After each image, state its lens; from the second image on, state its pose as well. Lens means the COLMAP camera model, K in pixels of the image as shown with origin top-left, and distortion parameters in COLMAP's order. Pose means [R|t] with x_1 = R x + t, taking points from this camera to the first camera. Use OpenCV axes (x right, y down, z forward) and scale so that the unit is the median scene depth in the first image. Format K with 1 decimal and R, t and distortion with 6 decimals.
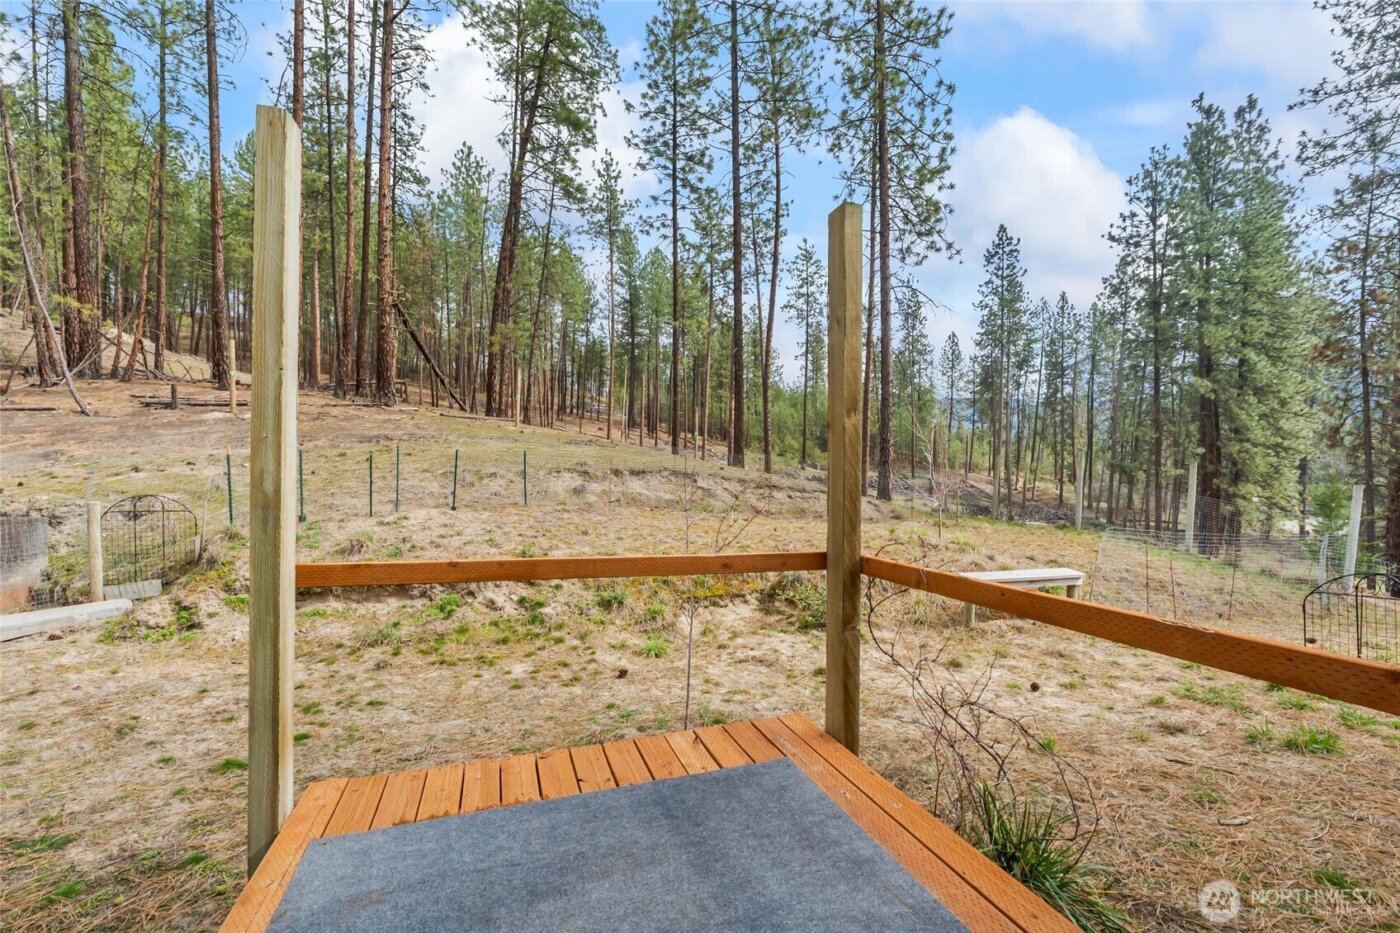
lens RADIAL K [[590.7, 0, 678.0], [0, 590.7, 497.0], [0, 0, 1]] dist [-0.010339, 0.001027]
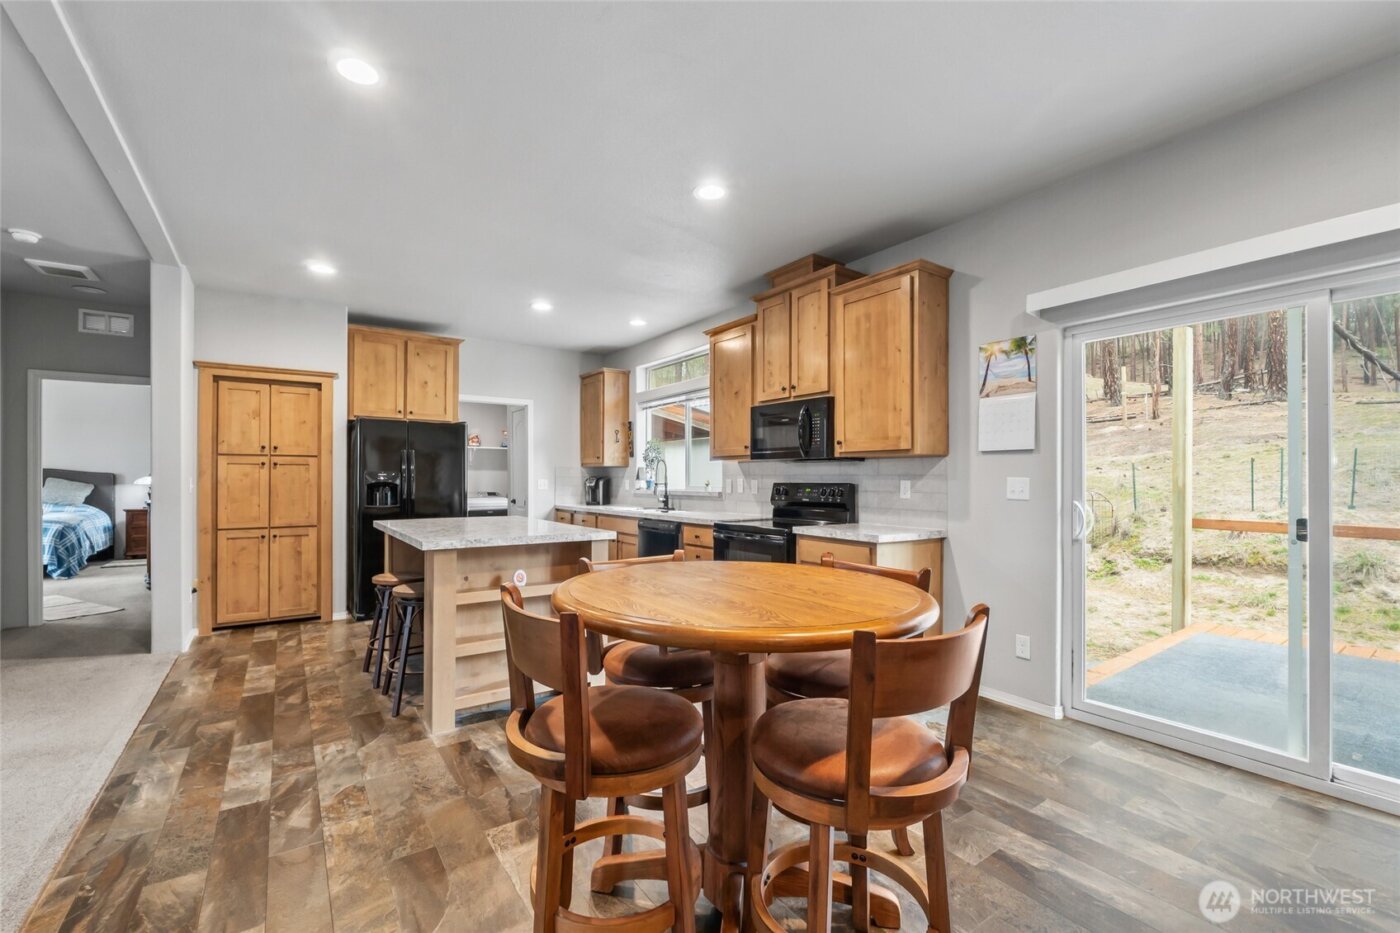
lens RADIAL K [[590.7, 0, 708.4], [0, 590.7, 464.0], [0, 0, 1]] dist [-0.010339, 0.001027]
pose [[0.317466, -0.030662, -0.947774, 0.264362], [-0.021482, 0.998988, -0.039515, 0.010711], [0.948026, 0.032905, 0.316486, -0.433542]]
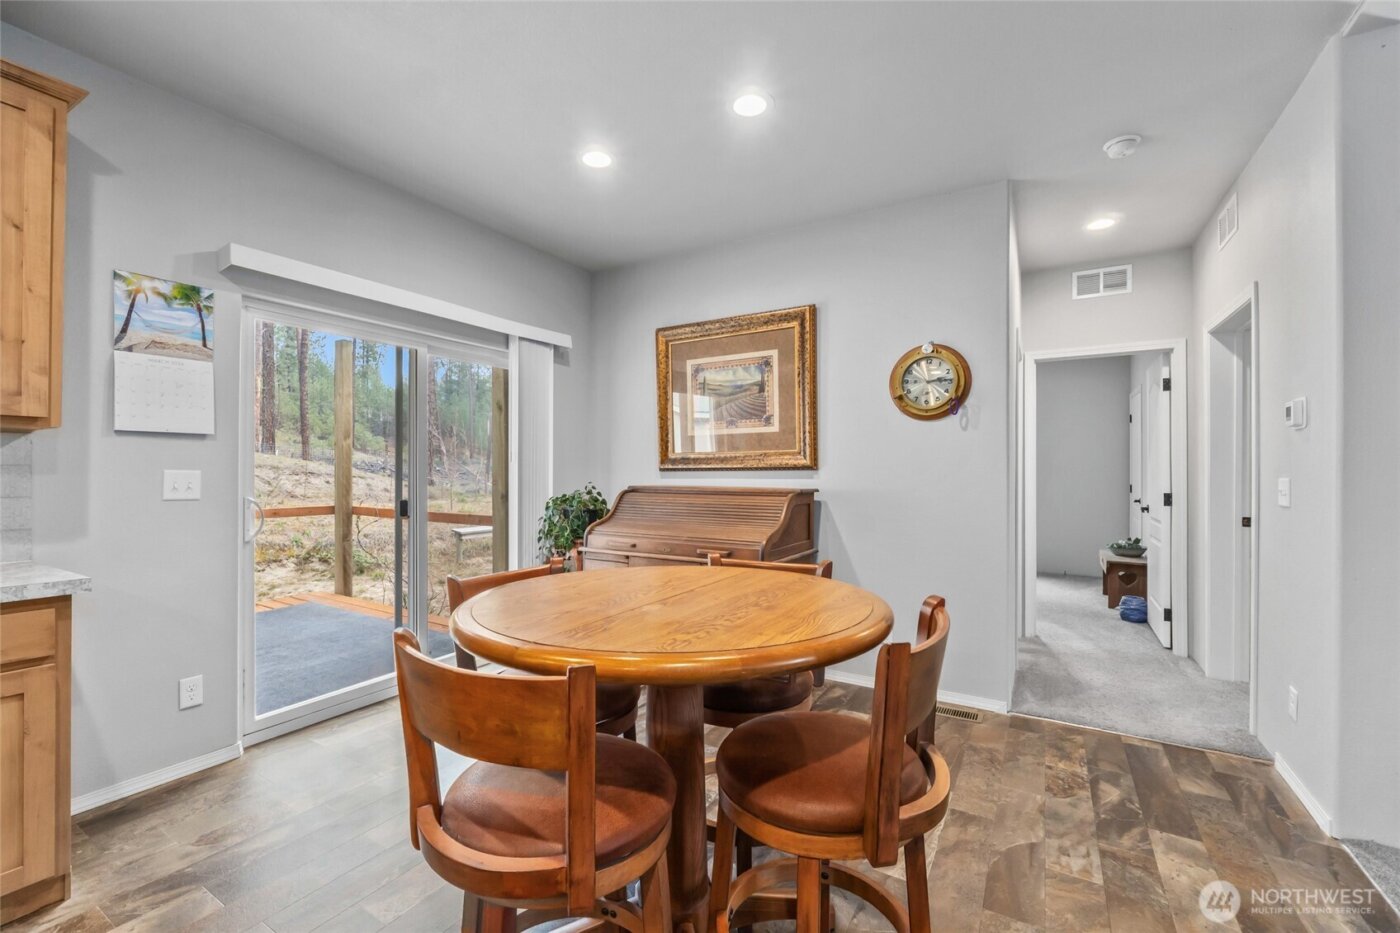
lens RADIAL K [[590.7, 0, 698.2], [0, 590.7, 475.0], [0, 0, 1]] dist [-0.010339, 0.001027]
pose [[0.739895, -0.007778, 0.672678, -0.069871], [0.017035, 0.999829, -0.007178, 0.010182], [-0.672507, 0.016770, 0.739901, -0.517963]]
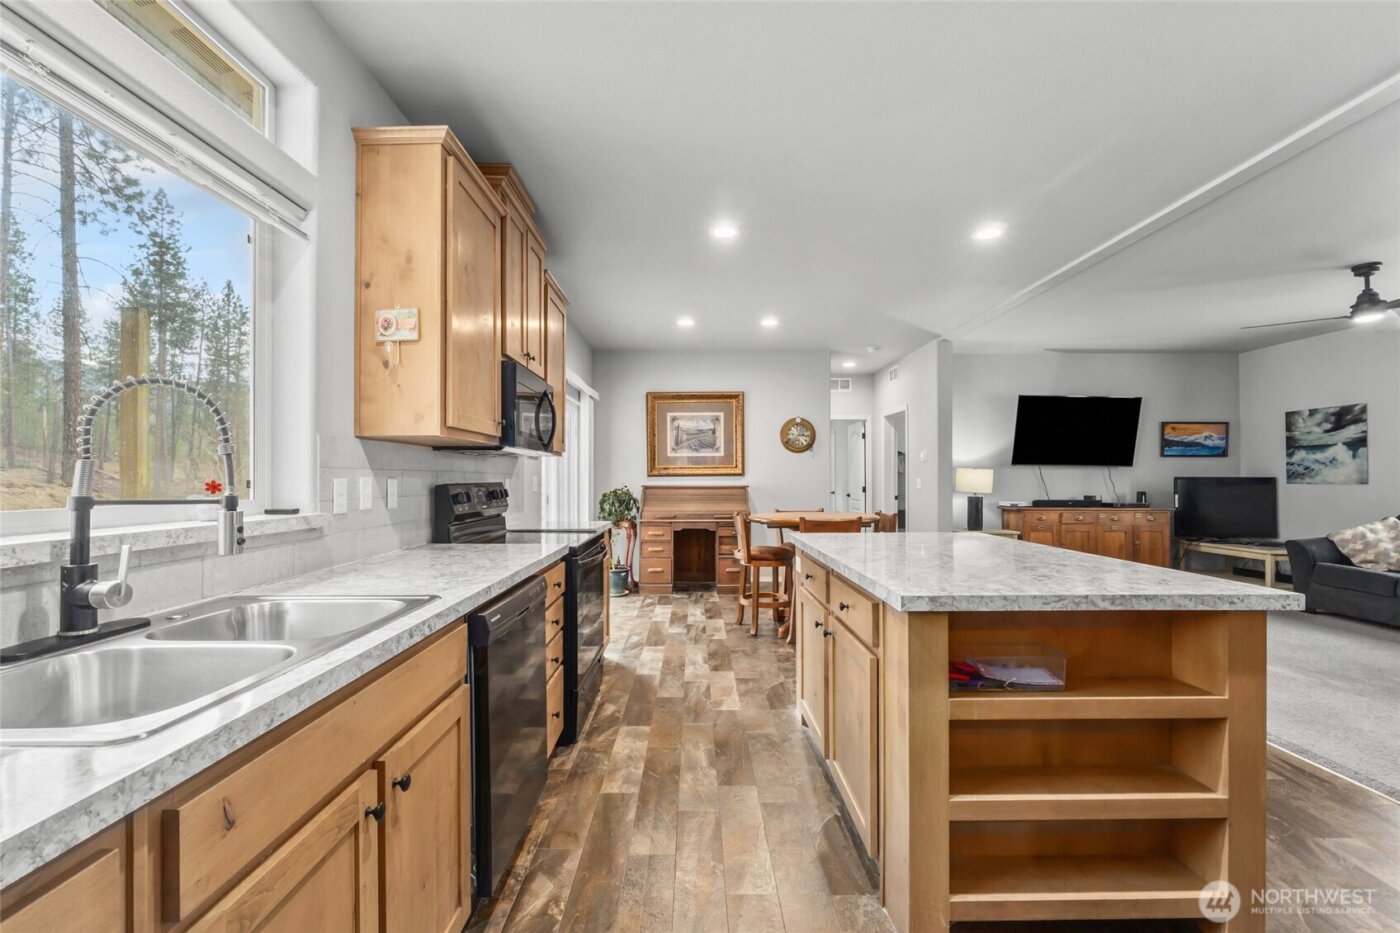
lens RADIAL K [[590.7, 0, 702.1], [0, 590.7, 475.3], [0, 0, 1]] dist [-0.010339, 0.001027]
pose [[0.292971, -0.004096, 0.956113, -0.704911], [0.025460, 0.999670, -0.003518, 0.004759], [-0.955782, 0.025373, 0.292978, -0.453879]]
